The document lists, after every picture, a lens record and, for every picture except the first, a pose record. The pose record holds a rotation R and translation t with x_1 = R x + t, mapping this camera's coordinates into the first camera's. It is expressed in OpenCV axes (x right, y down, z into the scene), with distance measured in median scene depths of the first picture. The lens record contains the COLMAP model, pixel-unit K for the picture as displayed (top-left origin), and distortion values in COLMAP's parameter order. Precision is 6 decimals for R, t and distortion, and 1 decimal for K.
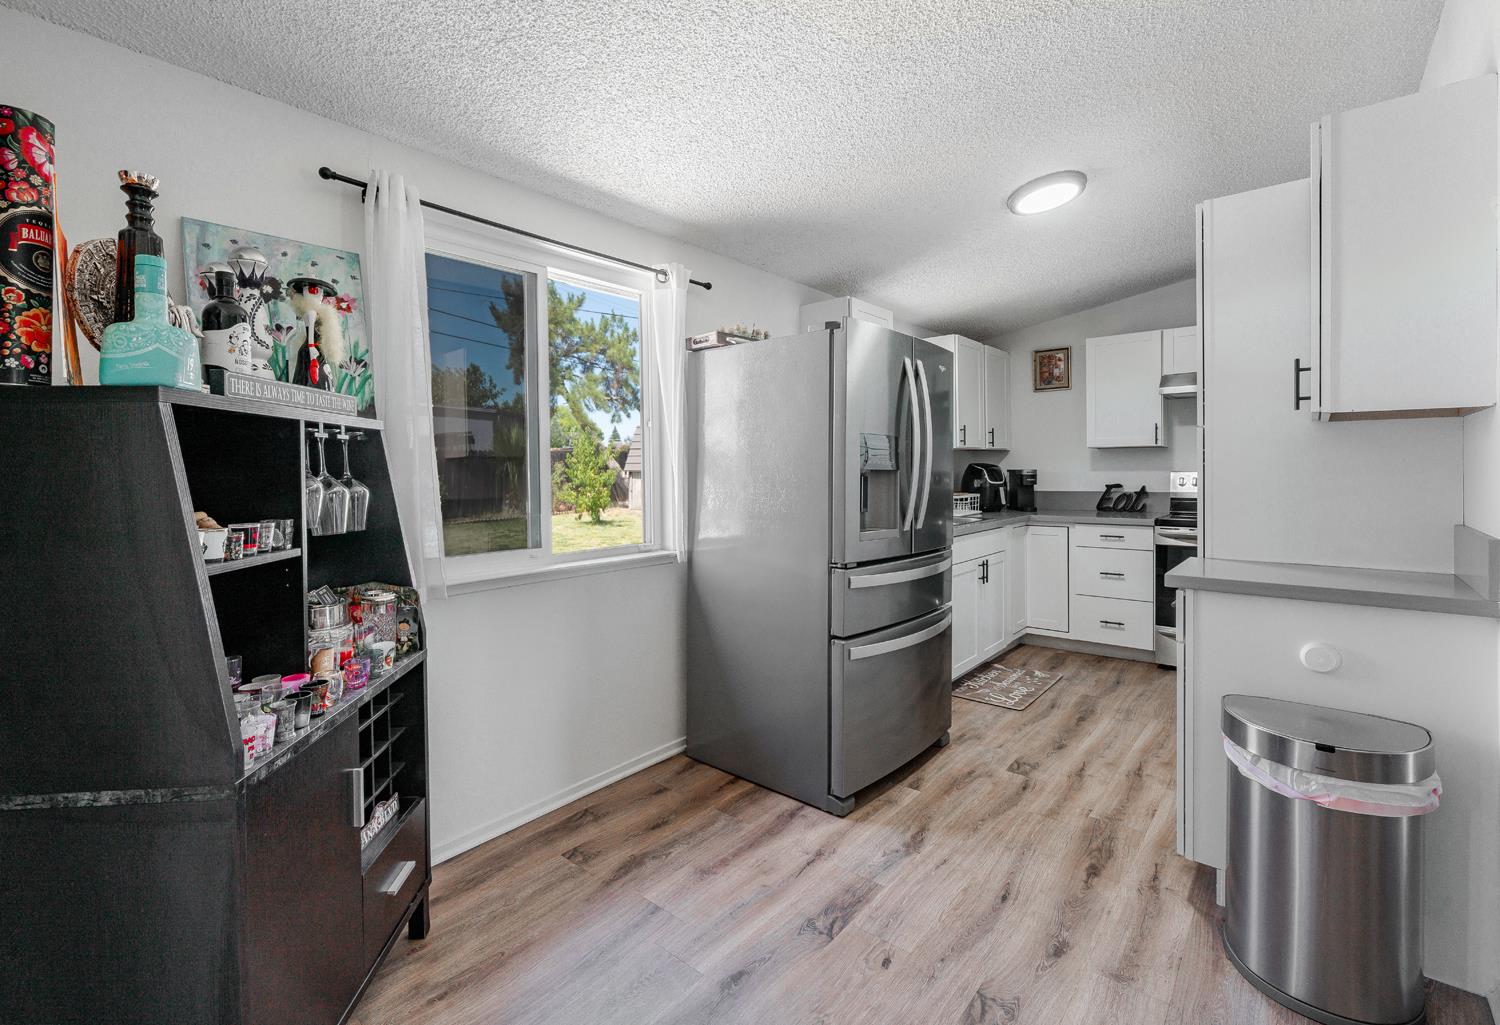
lens RADIAL K [[671.8, 0, 727.3], [0, 671.8, 477.3], [0, 0, 1]] dist [-0.001338, 0.000047]
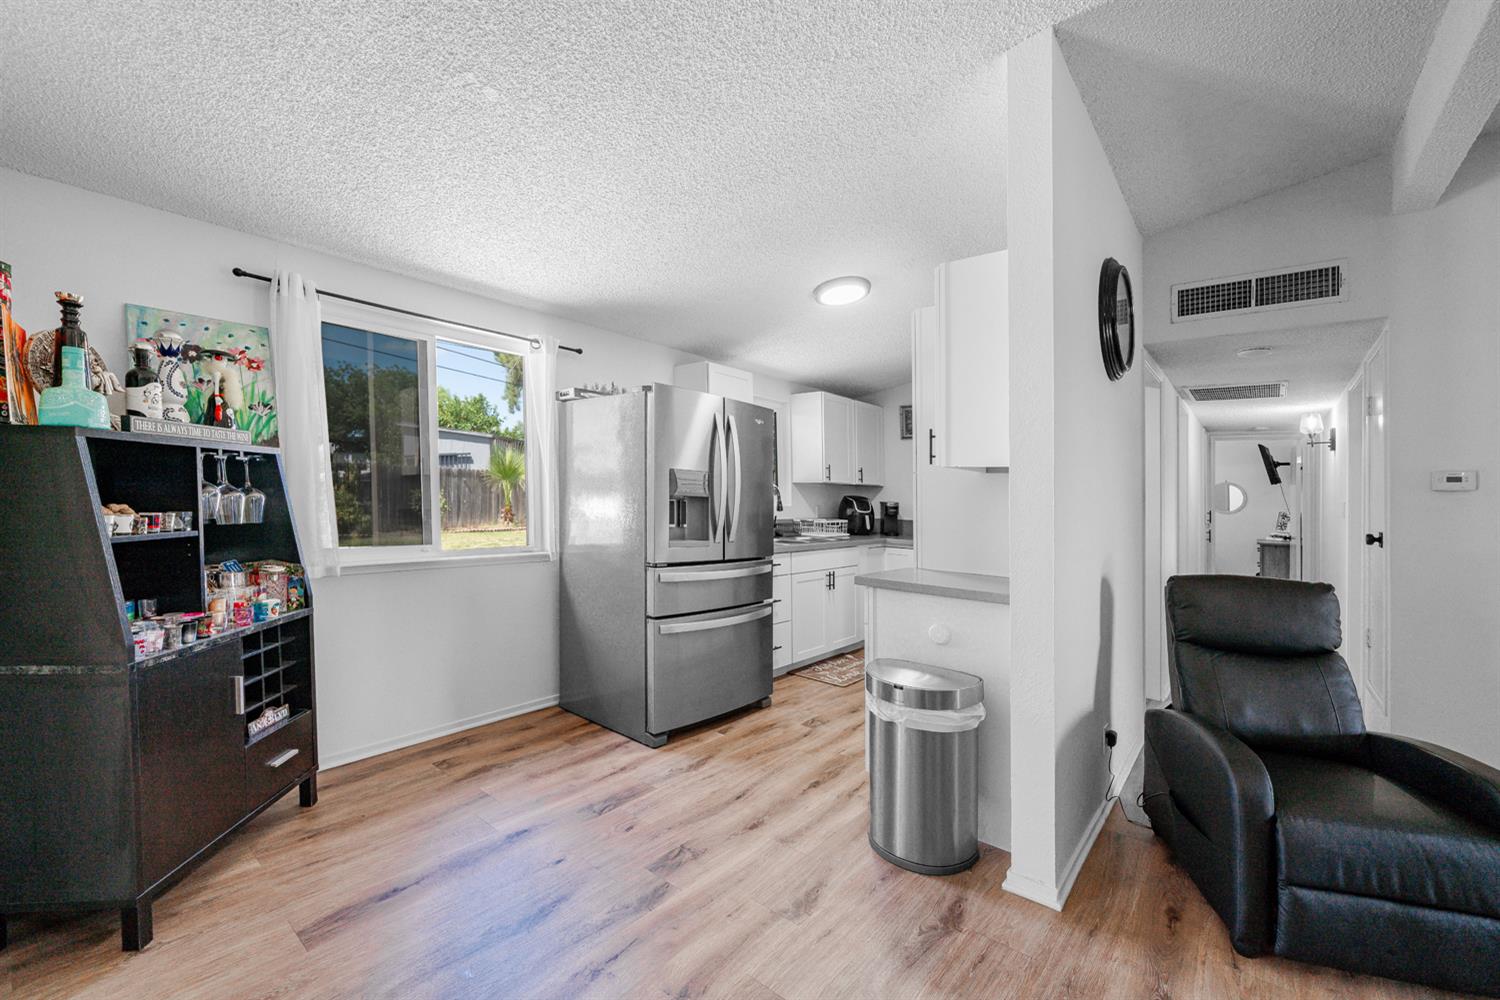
lens RADIAL K [[592.6, 0, 732.1], [0, 592.6, 523.0], [0, 0, 1]] dist [0.001613, 0.000072]
pose [[0.998985, 0.034828, 0.028571, 0.424087], [-0.035827, 0.998736, 0.035241, -0.003017], [-0.027307, -0.036229, 0.998970, -0.301033]]
